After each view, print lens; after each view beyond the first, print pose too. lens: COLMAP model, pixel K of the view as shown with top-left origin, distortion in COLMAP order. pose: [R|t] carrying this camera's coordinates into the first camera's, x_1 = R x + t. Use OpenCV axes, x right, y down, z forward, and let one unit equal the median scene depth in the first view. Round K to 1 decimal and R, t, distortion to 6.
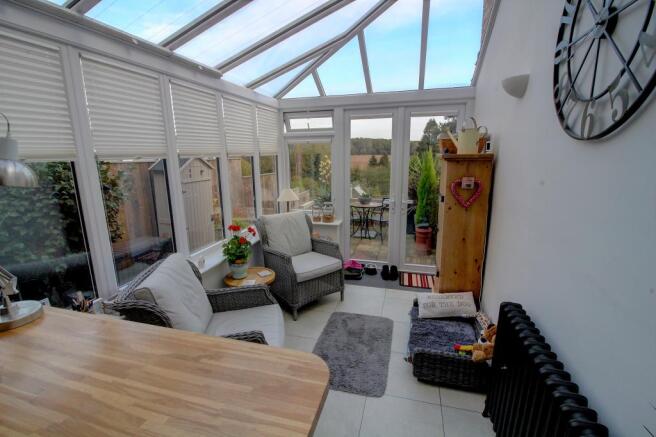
lens RADIAL K [[305.7, 0, 327.1], [0, 305.7, 217.3], [0, 0, 1]] dist [-0.005745, -0.009050]
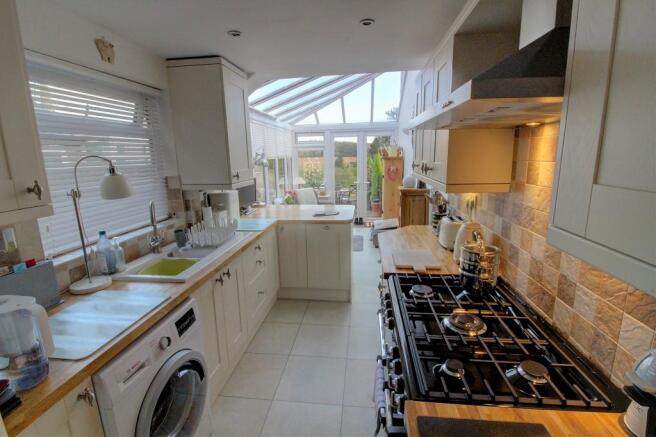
lens RADIAL K [[305.7, 0, 327.9], [0, 305.7, 218.3], [0, 0, 1]] dist [-0.005745, -0.009050]
pose [[0.988826, -0.038524, 0.144008, -0.244413], [0.038983, 0.999240, -0.000369, 0.158299], [-0.143885, 0.005979, 0.989576, -0.793873]]
